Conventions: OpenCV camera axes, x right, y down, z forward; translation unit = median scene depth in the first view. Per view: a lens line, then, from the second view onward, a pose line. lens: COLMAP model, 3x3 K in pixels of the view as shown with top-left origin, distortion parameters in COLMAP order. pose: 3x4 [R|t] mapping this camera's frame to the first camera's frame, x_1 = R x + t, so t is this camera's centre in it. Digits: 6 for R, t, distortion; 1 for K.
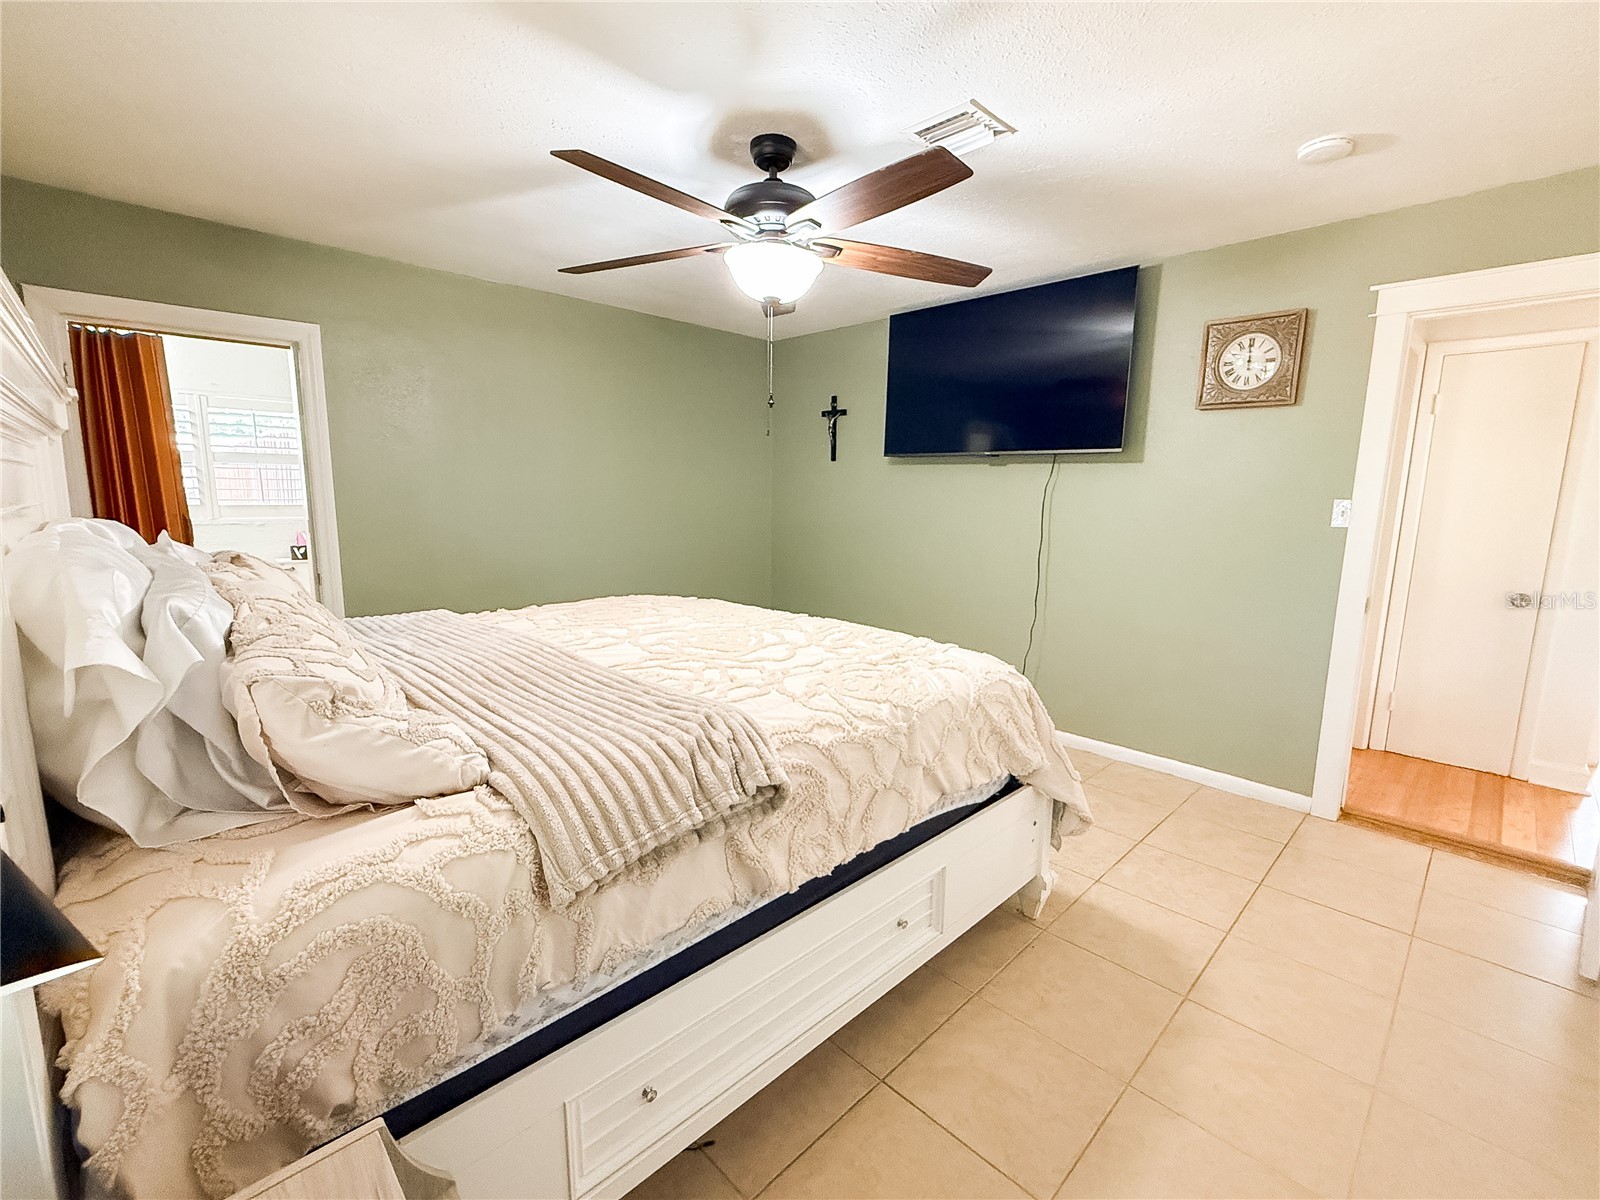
lens RADIAL K [[701.2, 0, 800.0], [0, 701.2, 604.6], [0, 0, 1]] dist [-0.003562, 0.000326]
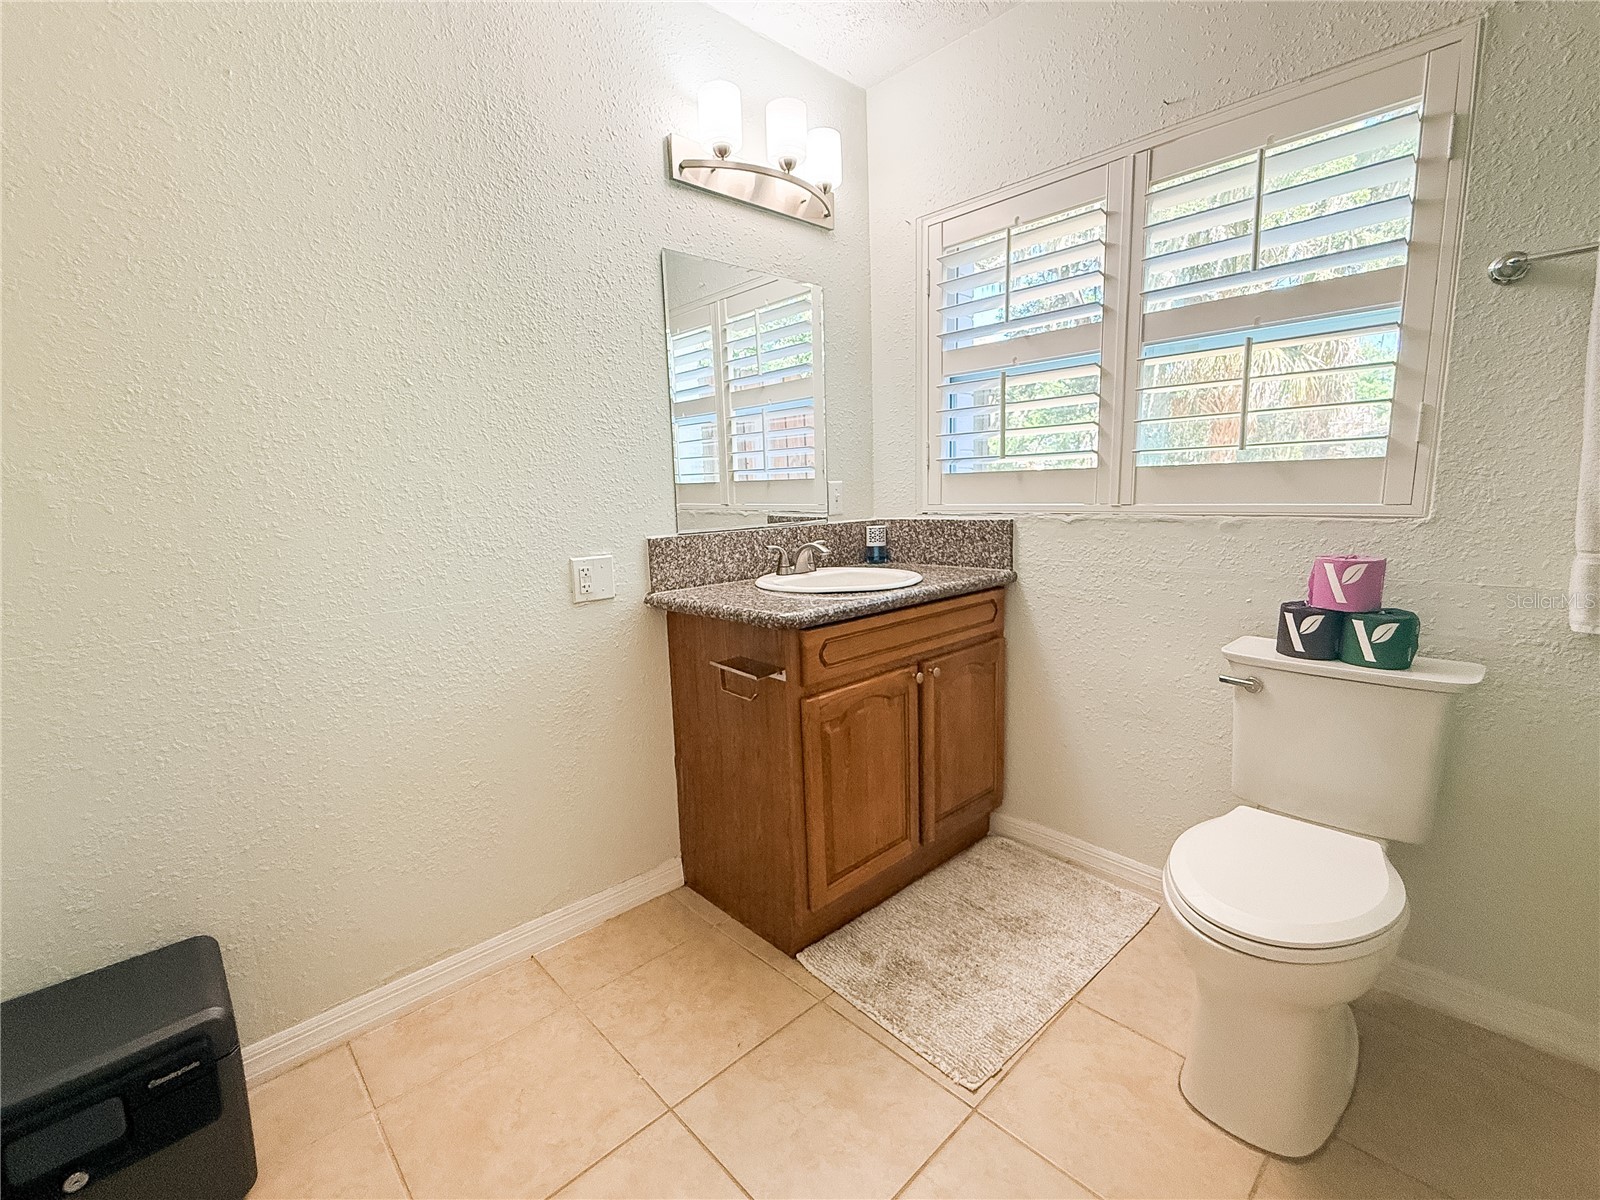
lens RADIAL K [[701.2, 0, 796.9], [0, 701.2, 598.1], [0, 0, 1]] dist [-0.003562, 0.000326]
pose [[-0.021136, 0.144792, -0.989236, -0.446809], [-0.122222, 0.981662, 0.146295, -0.105486], [0.992278, 0.123999, -0.003052, 0.818282]]
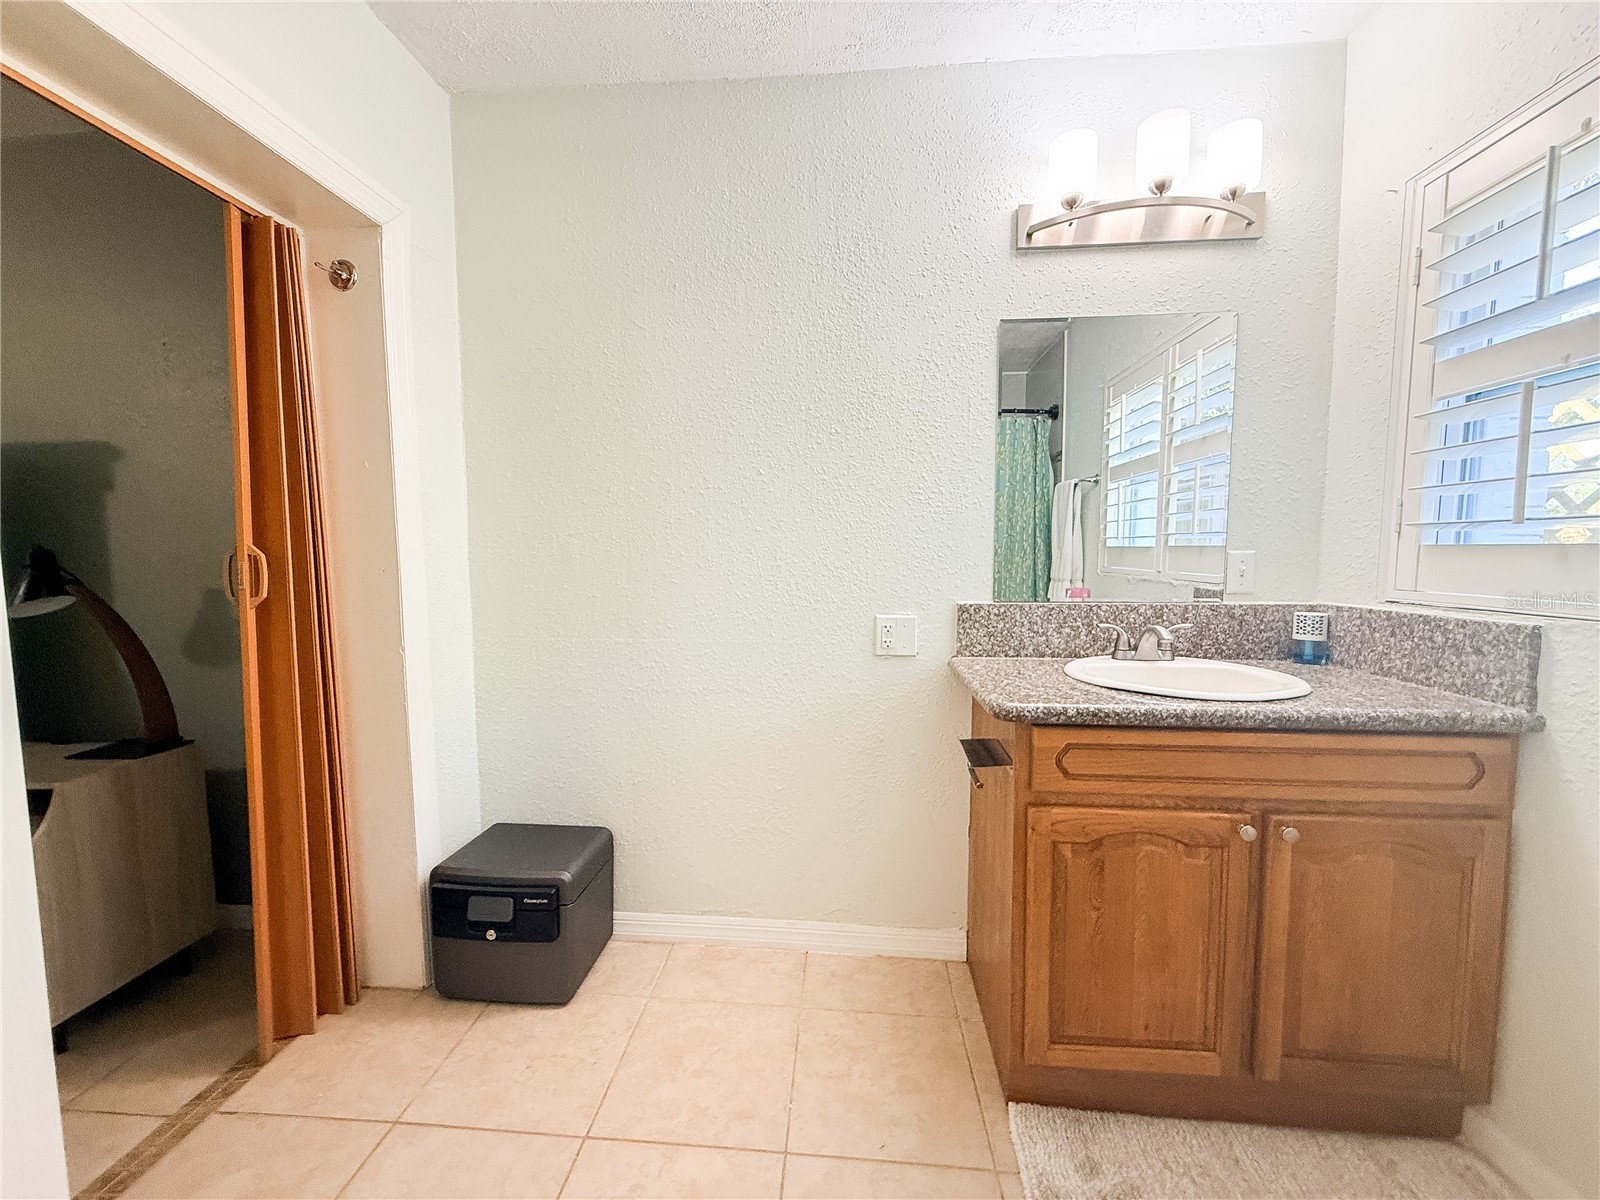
lens RADIAL K [[638.7, 0, 794.8], [0, 638.7, 597.3], [0, 0, 1]] dist [0.001294, -0.000609]
pose [[-0.759923, 0.039187, -0.648831, -0.525530], [-0.103709, 0.978085, 0.180538, -0.128876], [0.641687, 0.204484, -0.739205, 0.932840]]
